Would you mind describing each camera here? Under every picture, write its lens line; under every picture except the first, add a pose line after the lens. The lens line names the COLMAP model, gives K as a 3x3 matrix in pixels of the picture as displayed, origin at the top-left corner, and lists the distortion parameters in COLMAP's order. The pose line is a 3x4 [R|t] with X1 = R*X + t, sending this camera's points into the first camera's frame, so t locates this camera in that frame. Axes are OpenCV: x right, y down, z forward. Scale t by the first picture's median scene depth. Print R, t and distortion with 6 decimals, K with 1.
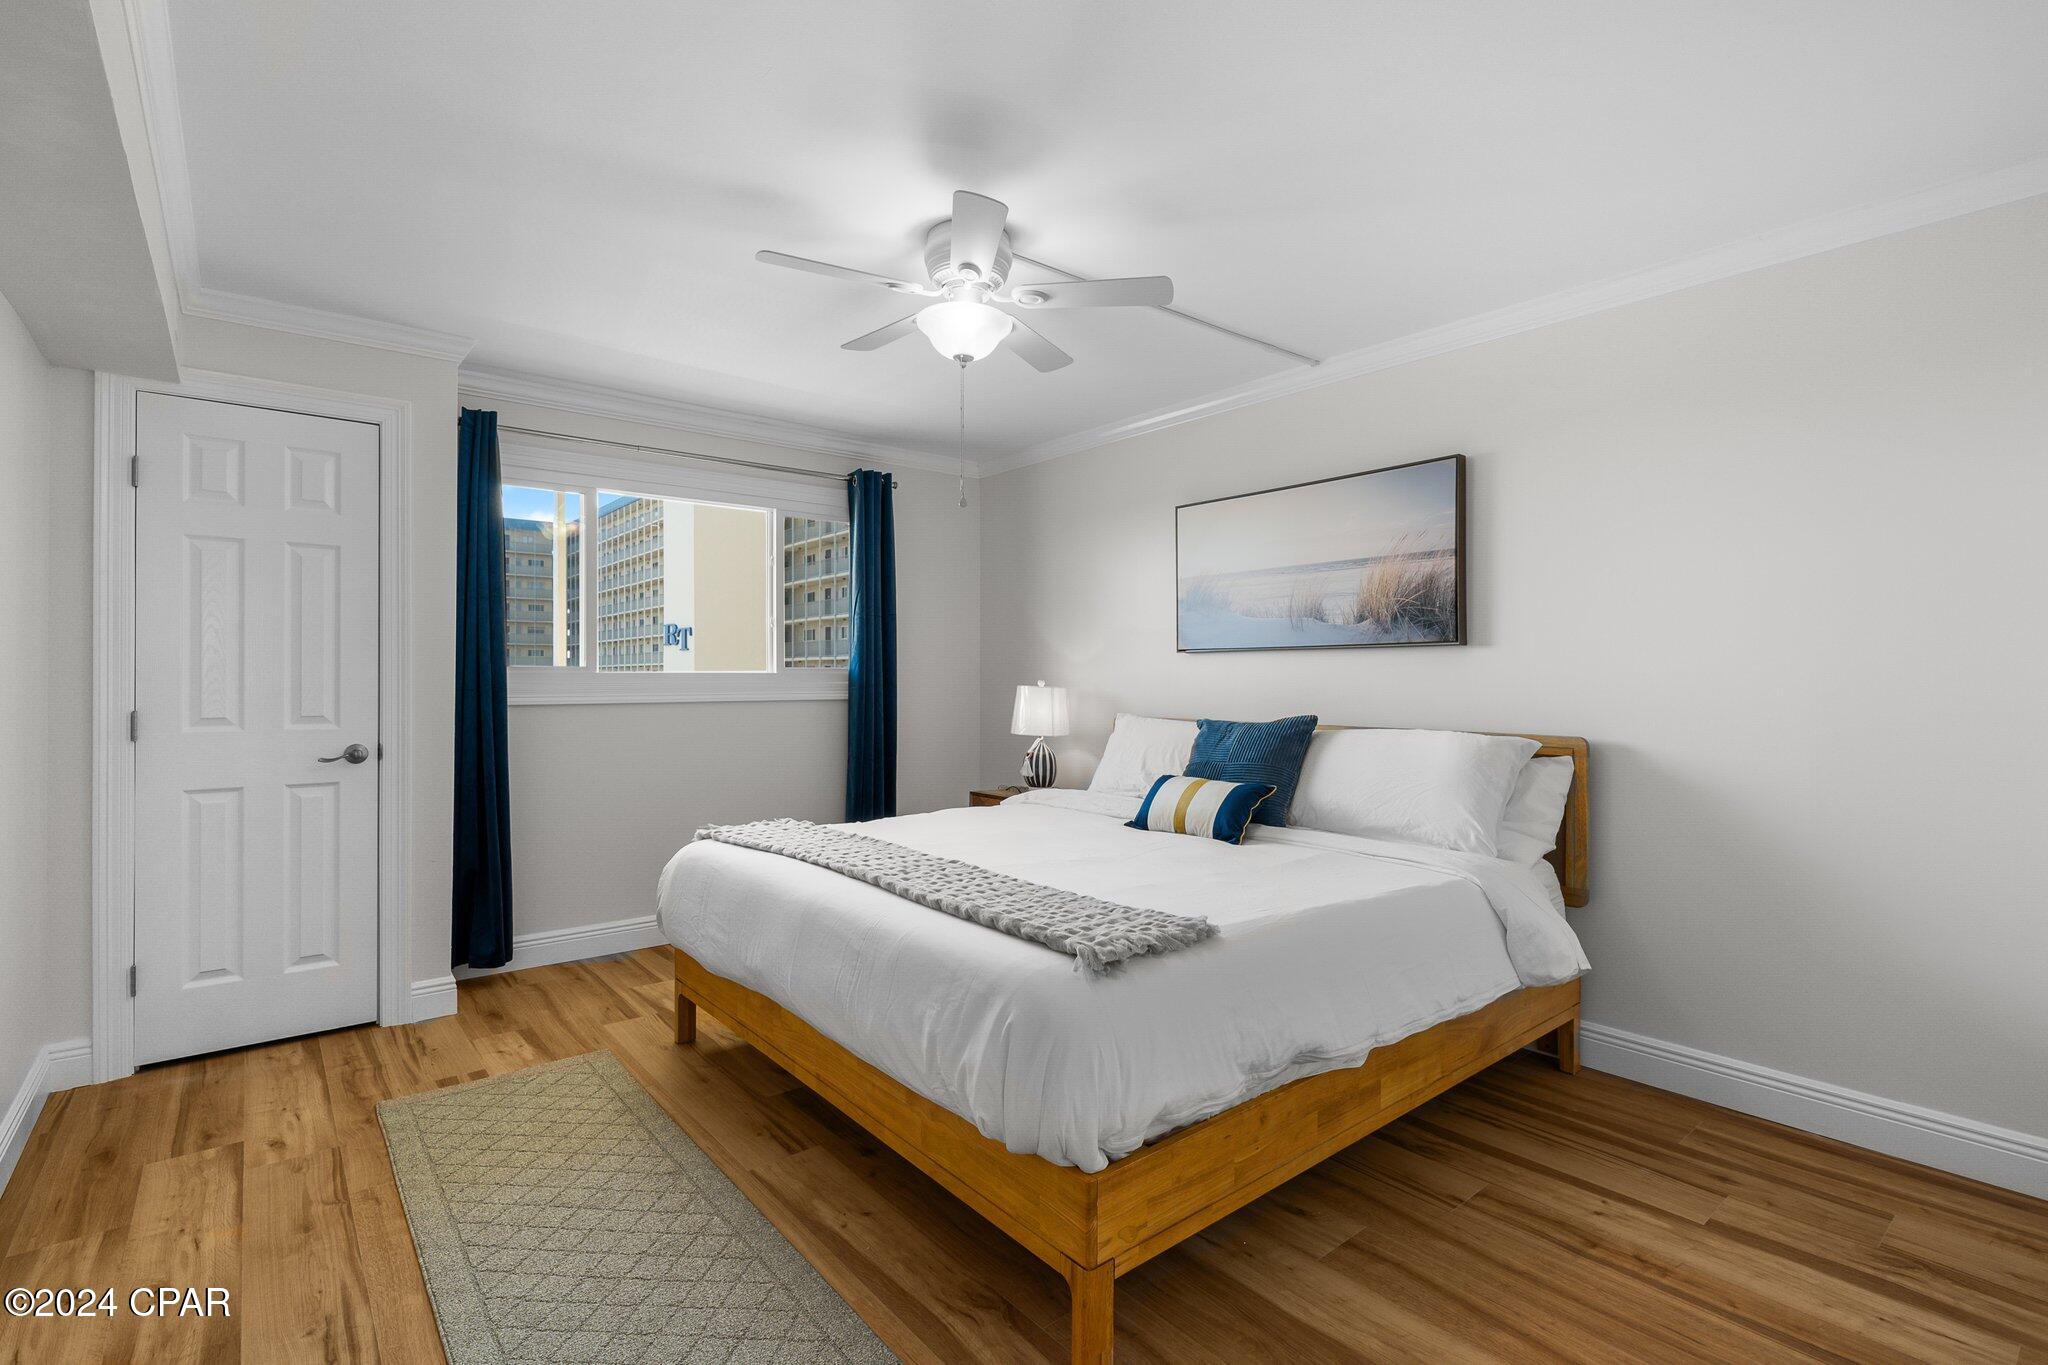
lens RADIAL K [[959.6, 0, 1018.7], [0, 959.6, 680.9], [0, 0, 1]] dist [-0.000450, -0.000126]
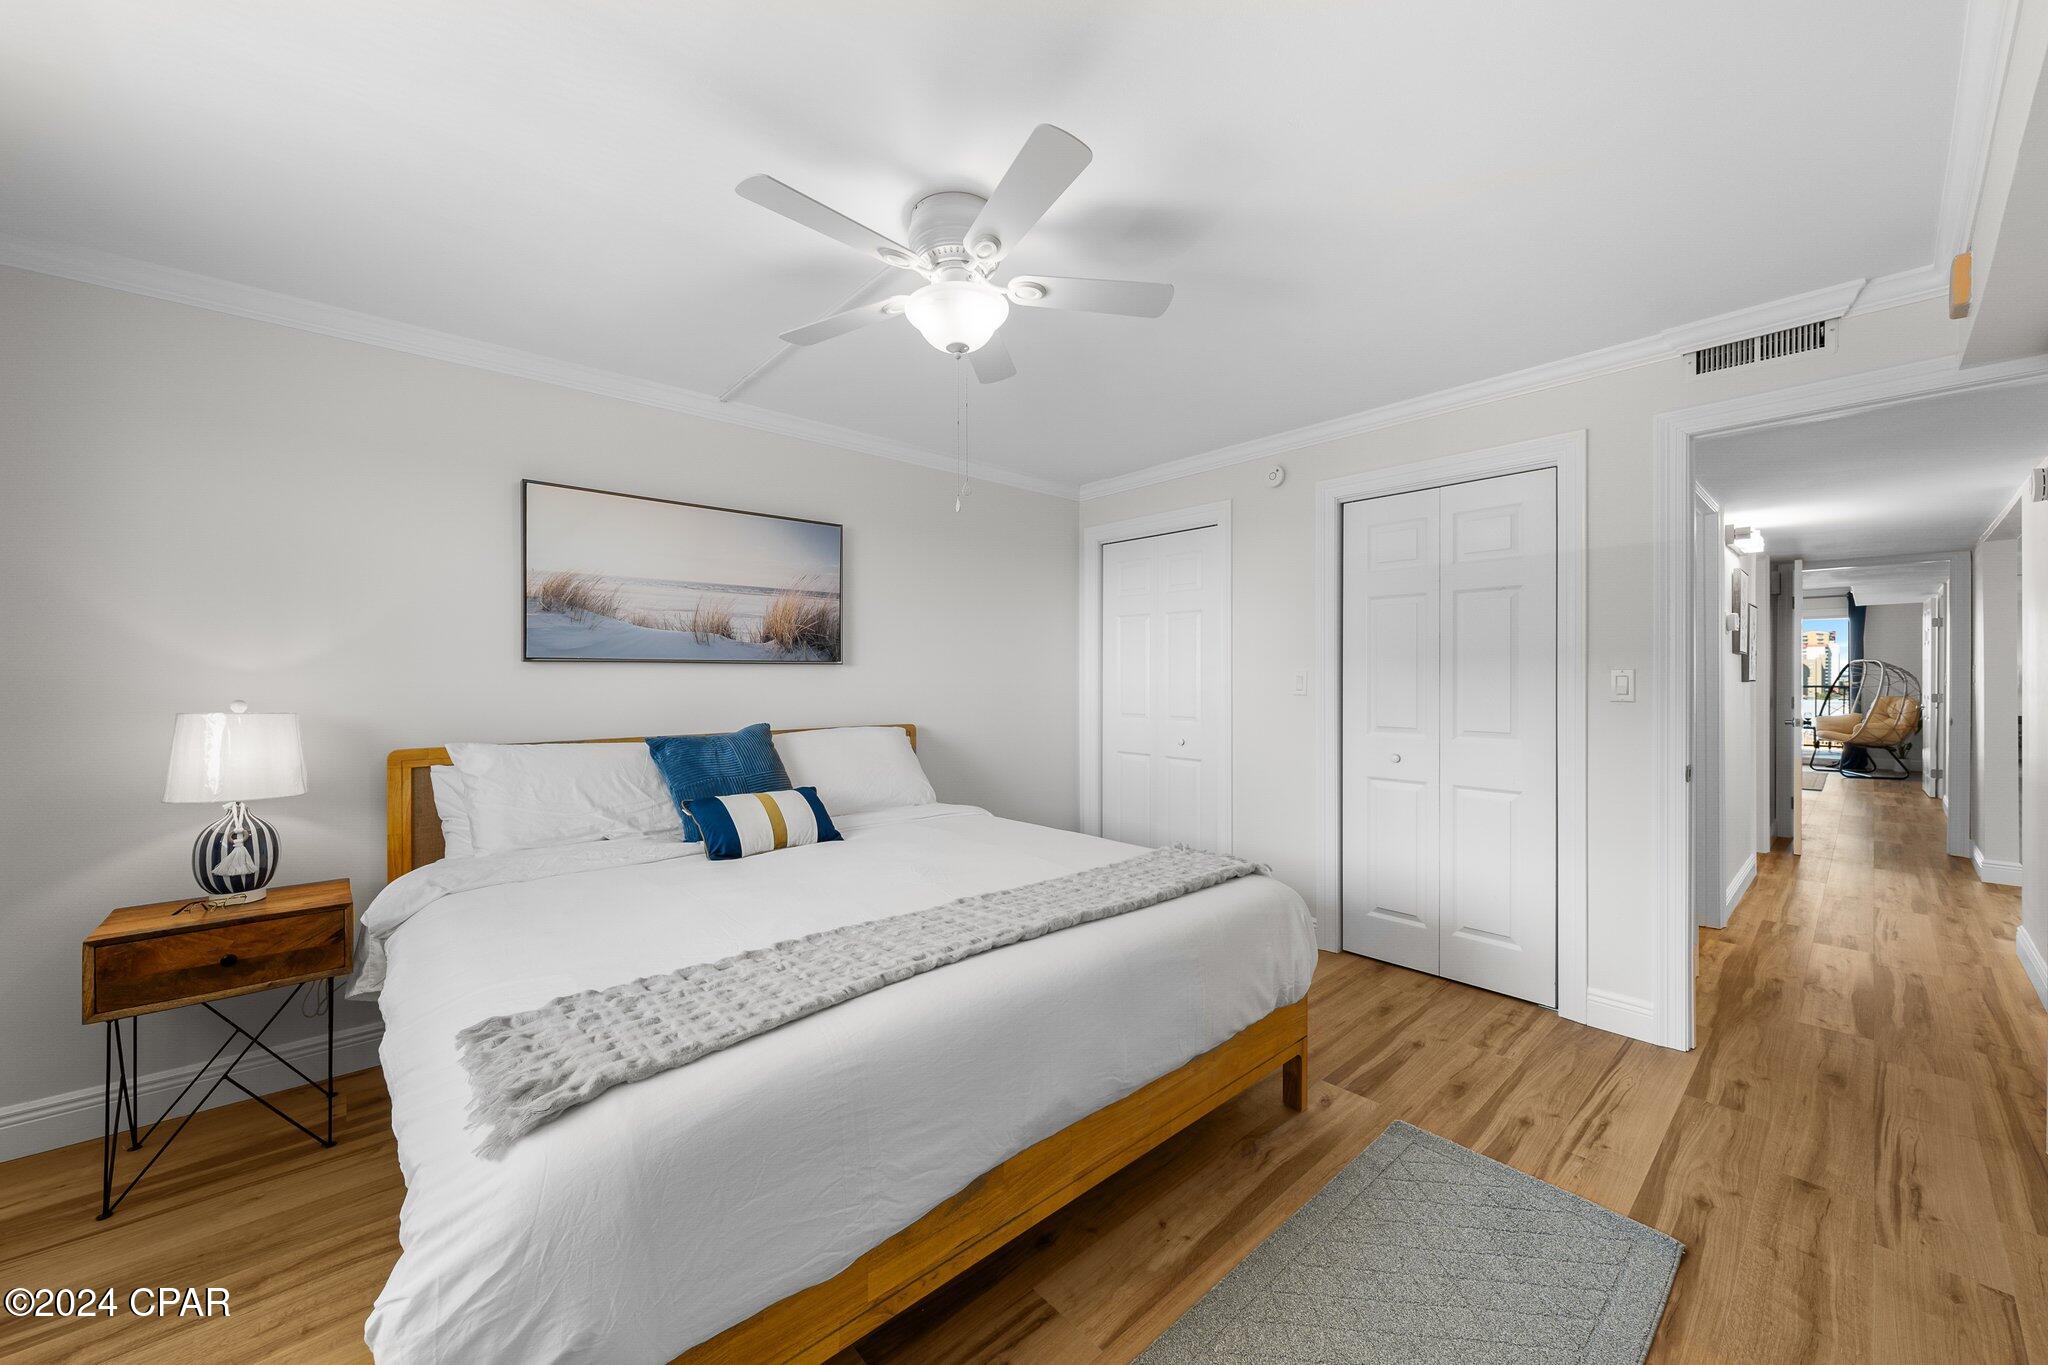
lens RADIAL K [[760.4, 0, 1032.5], [0, 760.4, 679.0], [0, 0, 1]] dist [0.001720, 0.000031]
pose [[-0.055865, -0.006274, 0.998419, -0.617850], [0.003759, 0.999972, 0.006494, -0.021401], [-0.998431, 0.004116, -0.055840, 0.761274]]
